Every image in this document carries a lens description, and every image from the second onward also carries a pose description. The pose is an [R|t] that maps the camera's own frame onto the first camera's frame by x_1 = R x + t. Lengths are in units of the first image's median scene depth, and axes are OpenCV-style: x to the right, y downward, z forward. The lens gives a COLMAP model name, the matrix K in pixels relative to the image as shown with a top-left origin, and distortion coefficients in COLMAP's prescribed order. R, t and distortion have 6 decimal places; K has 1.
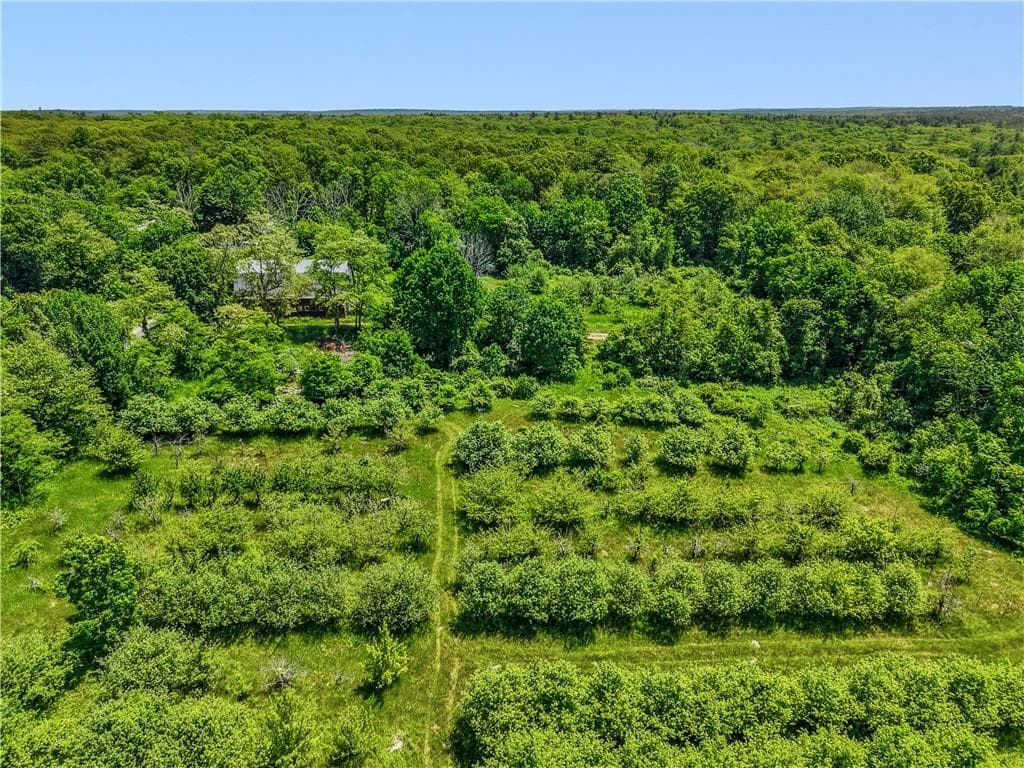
lens RADIAL K [[753.5, 0, 512.0], [0, 753.5, 384.0], [0, 0, 1]] dist [0.082154, -0.158136]
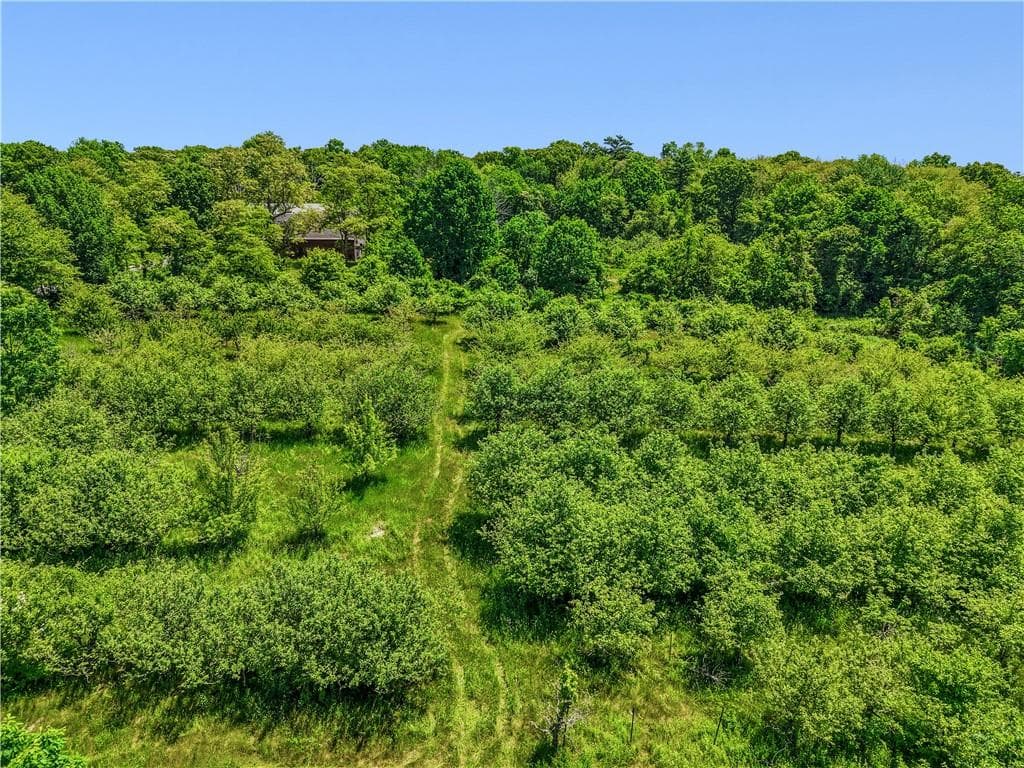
lens RADIAL K [[712.6, 0, 510.7], [0, 712.6, 388.3], [0, 0, 1]] dist [0.022671, -0.019055]
pose [[0.999721, 0.015995, -0.017397, -0.004196], [-0.017280, 0.996924, -0.076448, 0.163285], [0.016120, 0.076727, 0.996922, 0.124486]]
